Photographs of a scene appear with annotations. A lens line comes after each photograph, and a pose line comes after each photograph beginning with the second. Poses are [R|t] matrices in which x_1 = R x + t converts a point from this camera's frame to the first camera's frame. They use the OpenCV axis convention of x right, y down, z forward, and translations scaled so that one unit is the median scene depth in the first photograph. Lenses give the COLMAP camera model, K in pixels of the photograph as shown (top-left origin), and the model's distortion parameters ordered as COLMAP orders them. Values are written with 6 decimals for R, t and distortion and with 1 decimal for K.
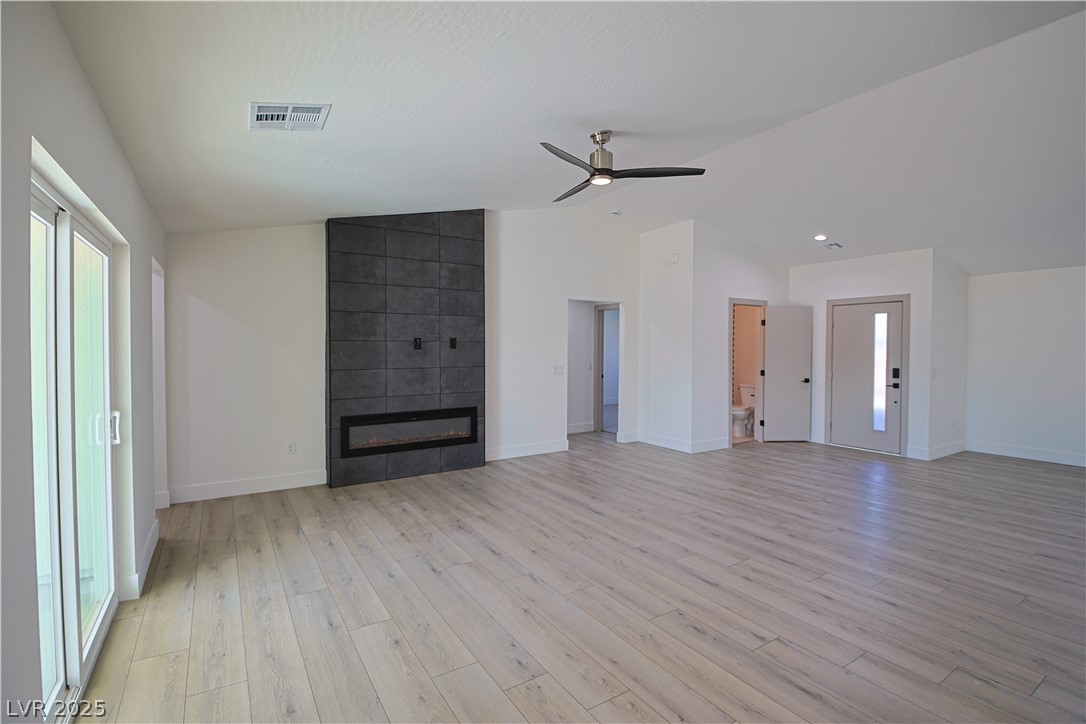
lens RADIAL K [[502.3, 0, 542.9], [0, 502.3, 355.5], [0, 0, 1]] dist [0.030759, -0.037729]
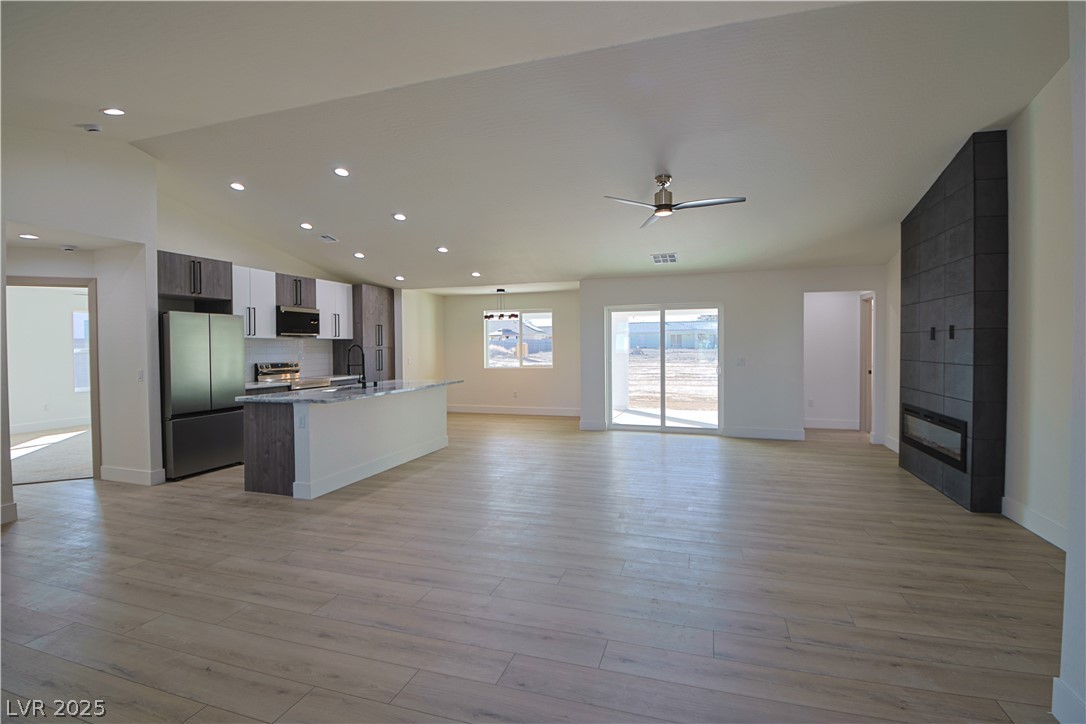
lens RADIAL K [[511.7, 0, 543.2], [0, 511.7, 354.9], [0, 0, 1]] dist [0.020018, -0.034027]
pose [[-0.770544, 0.015006, -0.637210, 0.831068], [-0.007780, 0.999427, 0.032945, -0.011015], [0.637339, 0.030343, -0.769986, 1.253375]]
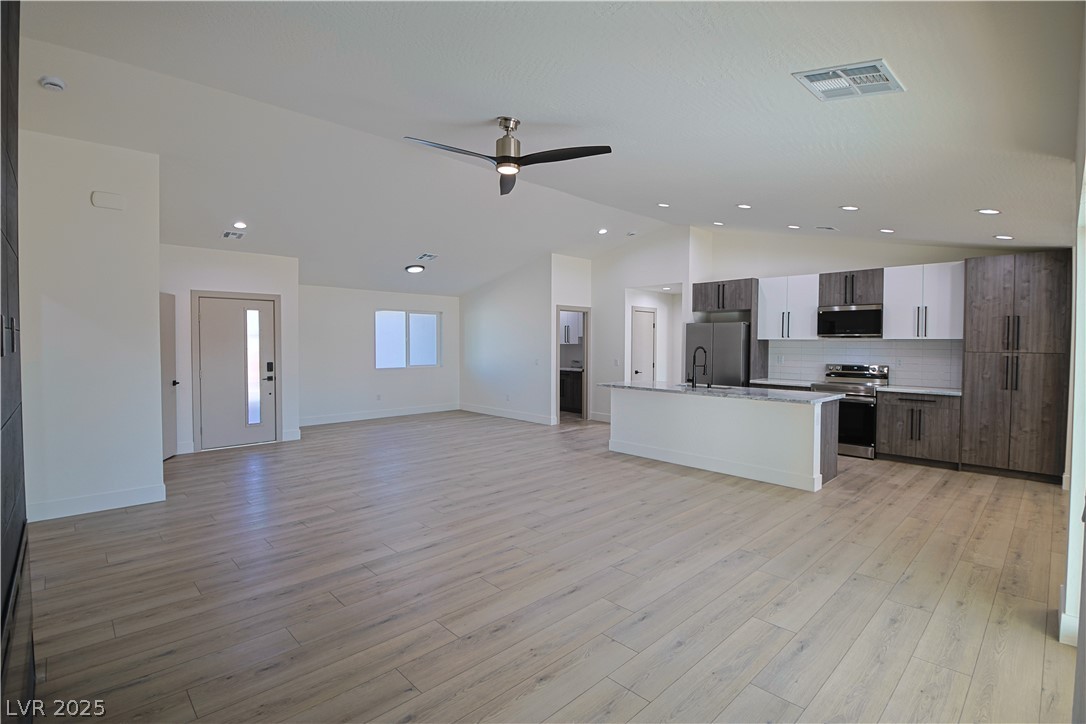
lens RADIAL K [[504.5, 0, 543.3], [0, 504.5, 354.5], [0, 0, 1]] dist [0.019211, -0.032056]
pose [[-0.195155, -0.026348, 0.980418, -0.571609], [0.016195, 0.999416, 0.030082, -0.017177], [-0.980639, 0.021749, -0.194615, 0.767042]]
